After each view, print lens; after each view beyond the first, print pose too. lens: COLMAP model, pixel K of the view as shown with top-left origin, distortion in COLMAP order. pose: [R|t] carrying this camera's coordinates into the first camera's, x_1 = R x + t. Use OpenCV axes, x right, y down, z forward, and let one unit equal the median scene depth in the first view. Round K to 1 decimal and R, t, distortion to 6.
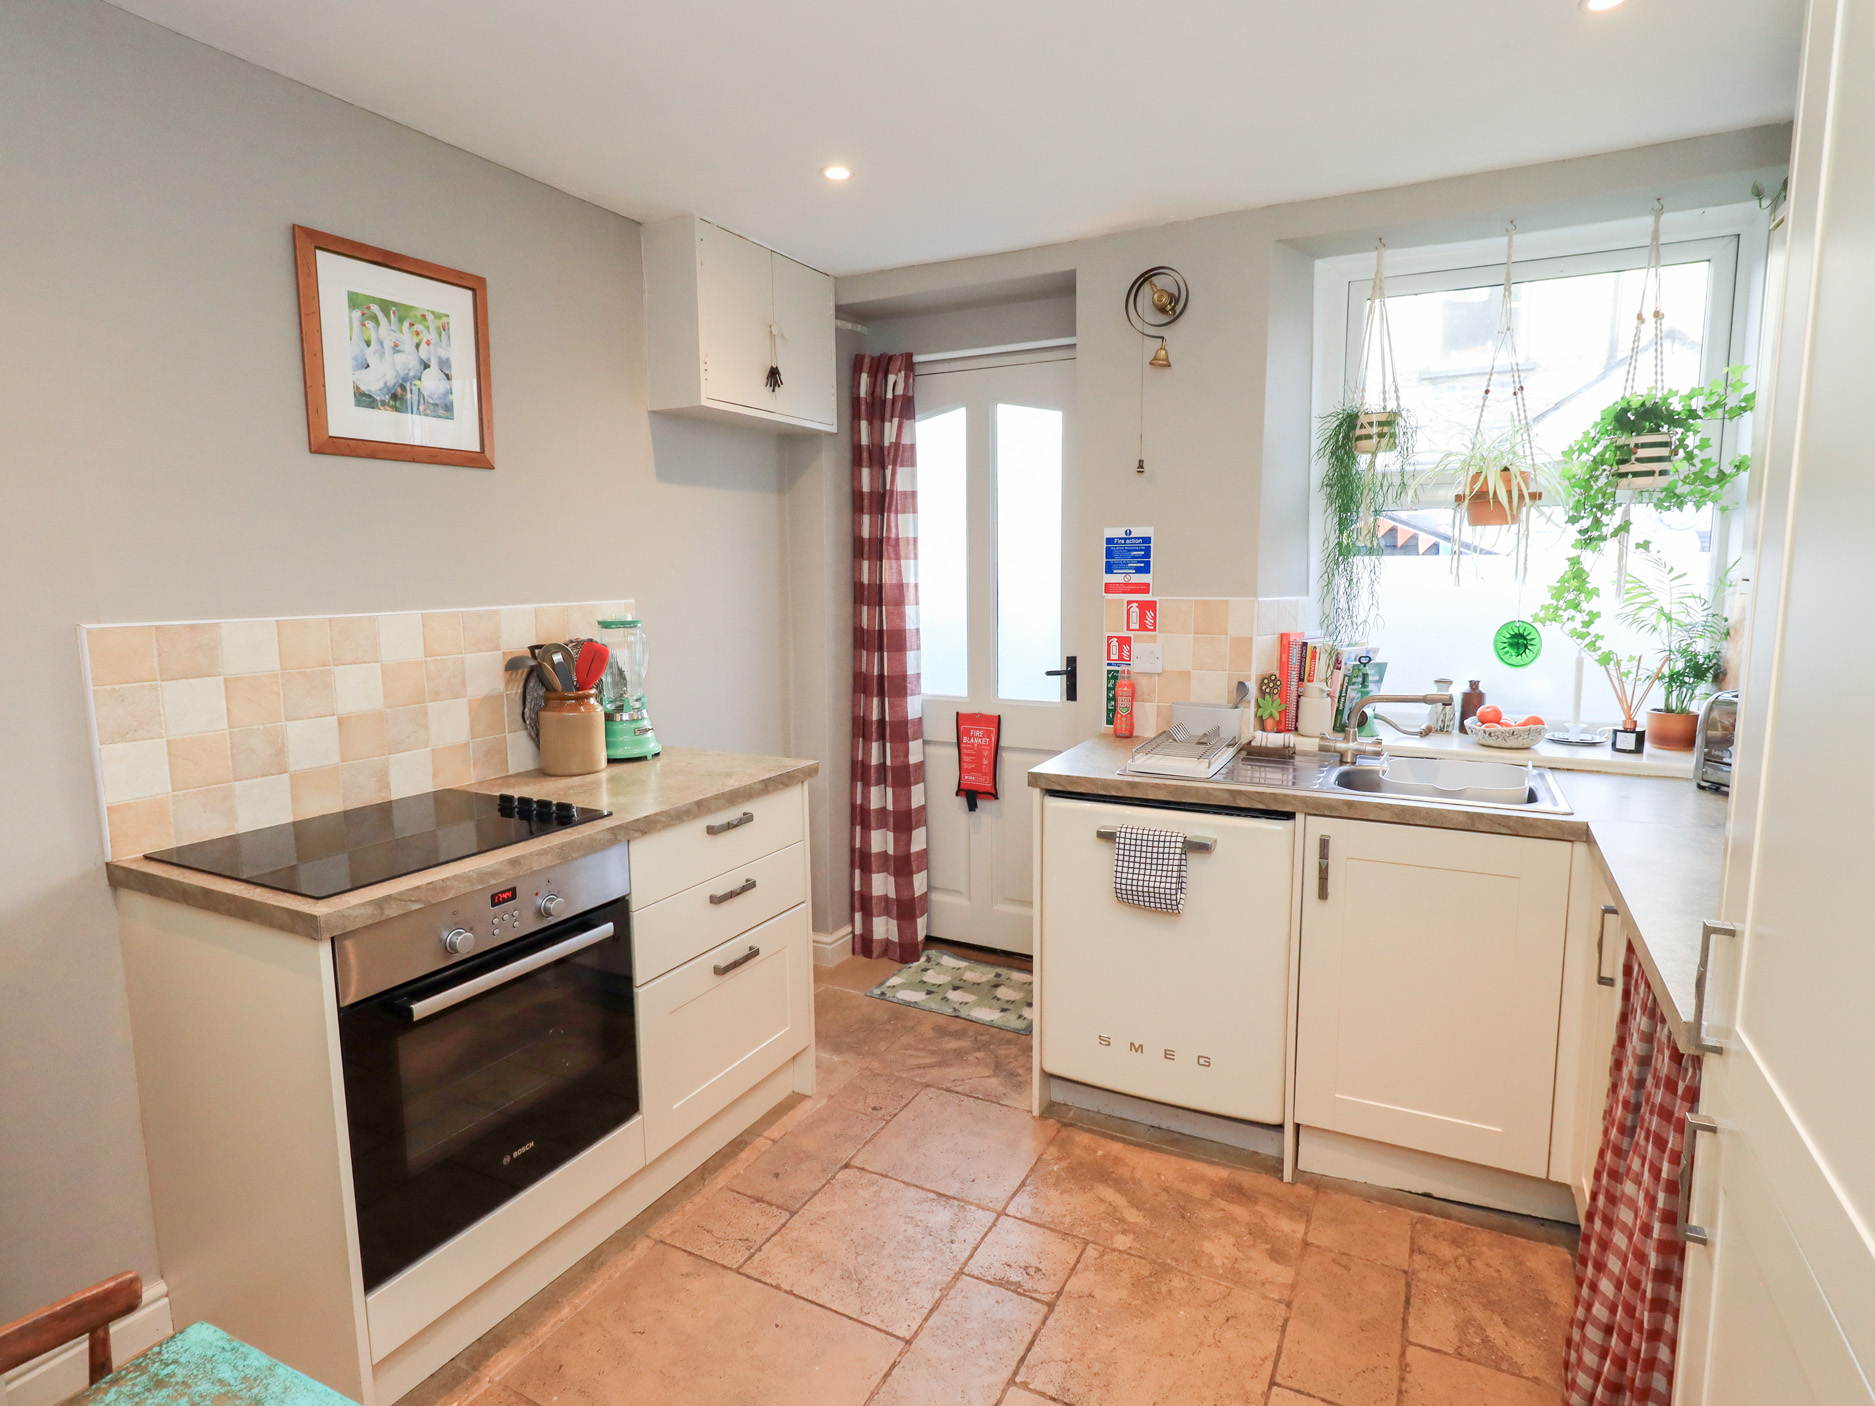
lens RADIAL K [[992.1, 0, 944.7], [0, 992.1, 698.7], [0, 0, 1]] dist [0.000771, 0.001006]
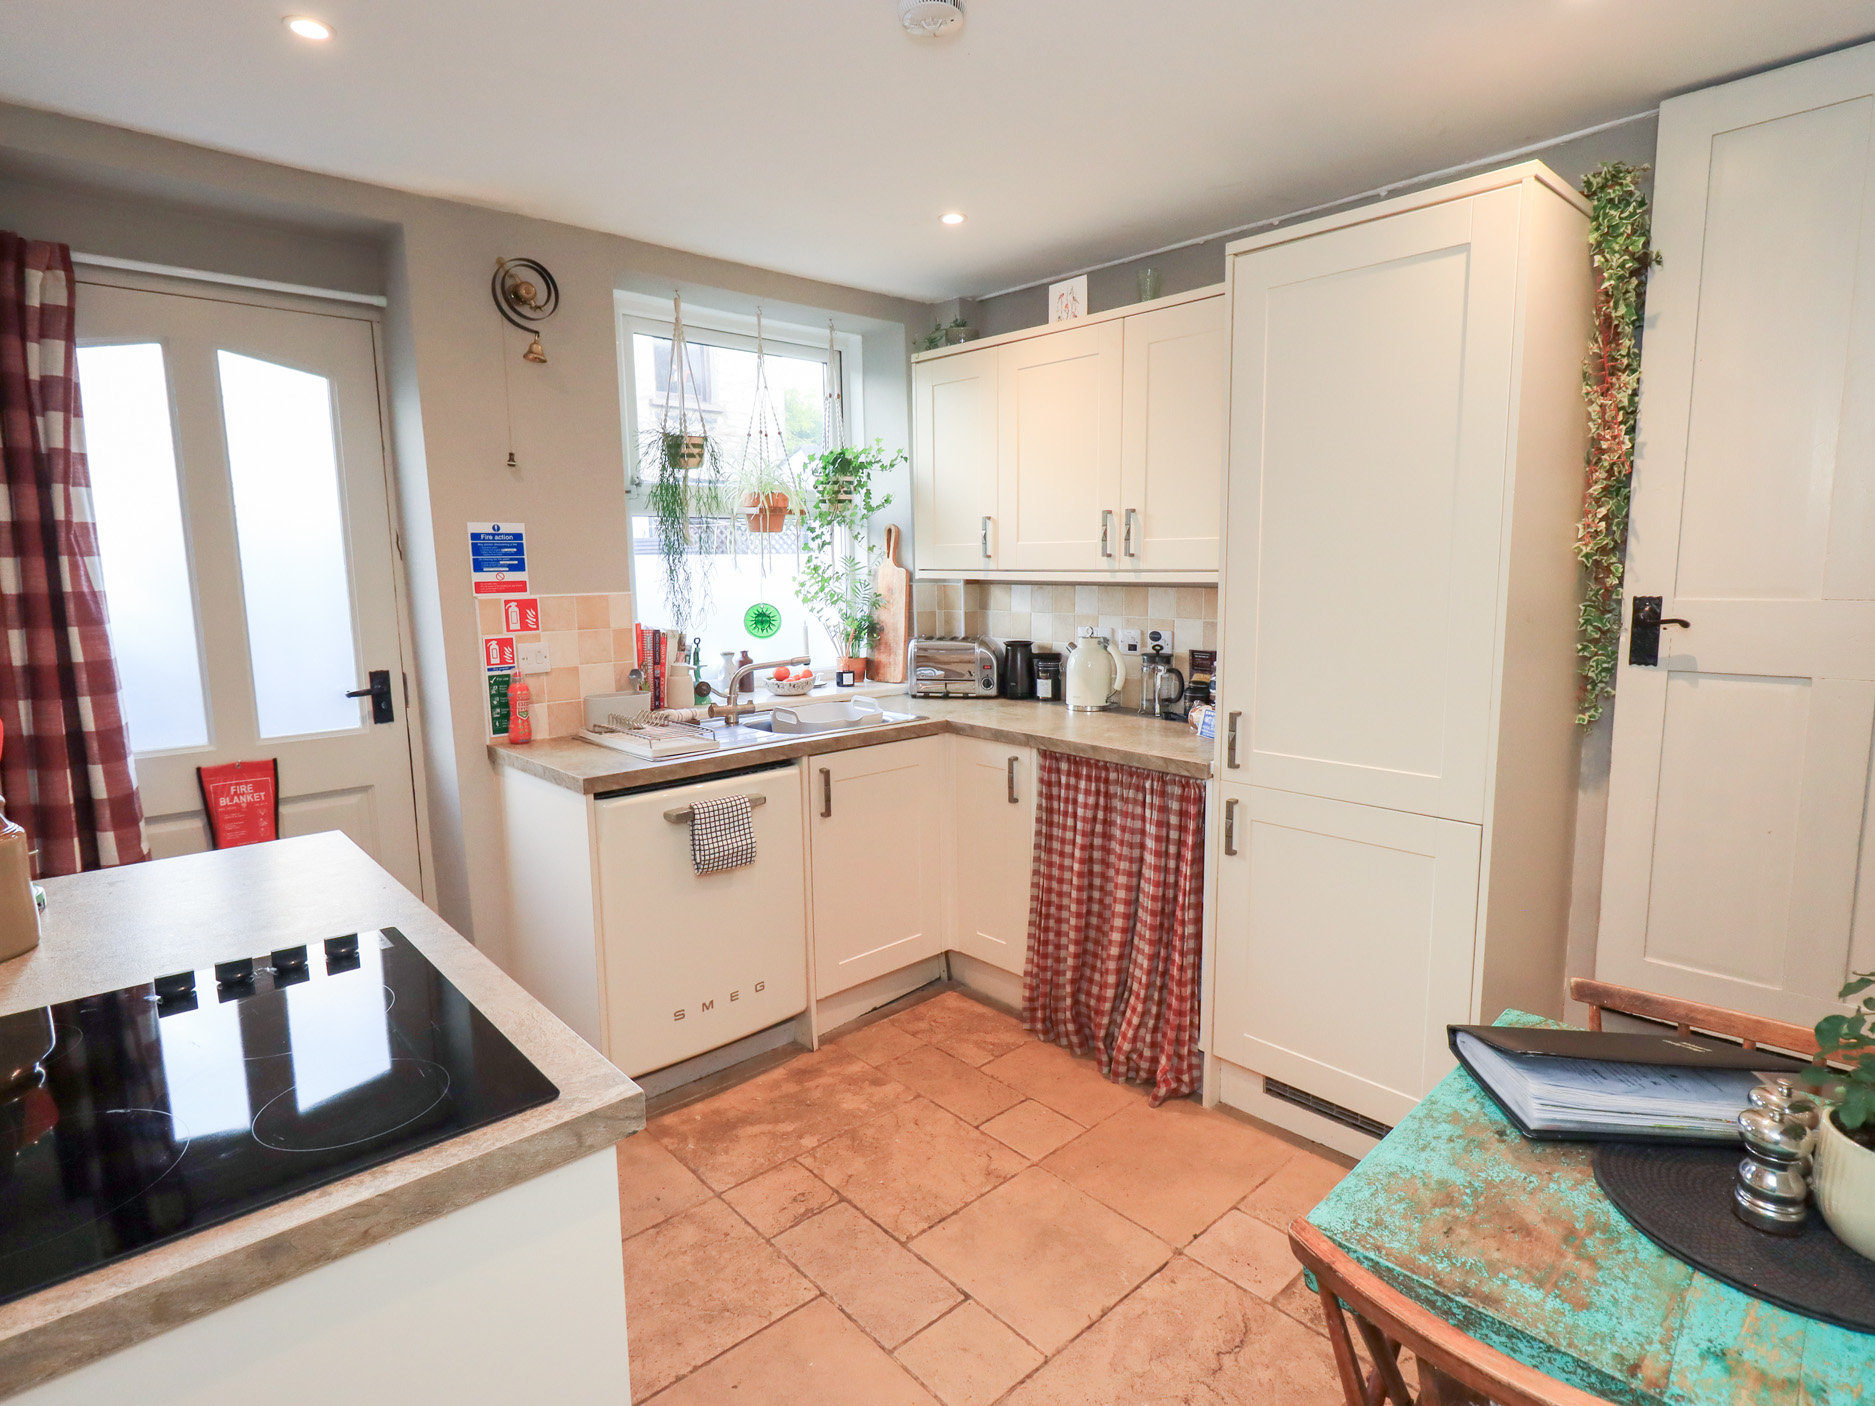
lens RADIAL K [[992.1, 0, 945.0], [0, 992.1, 700.7], [0, 0, 1]] dist [0.000771, 0.001006]
pose [[0.351195, -0.130446, 0.927171, -0.575814], [0.132441, 0.987212, 0.088727, -0.033496], [-0.926888, 0.091635, 0.363980, 0.283479]]
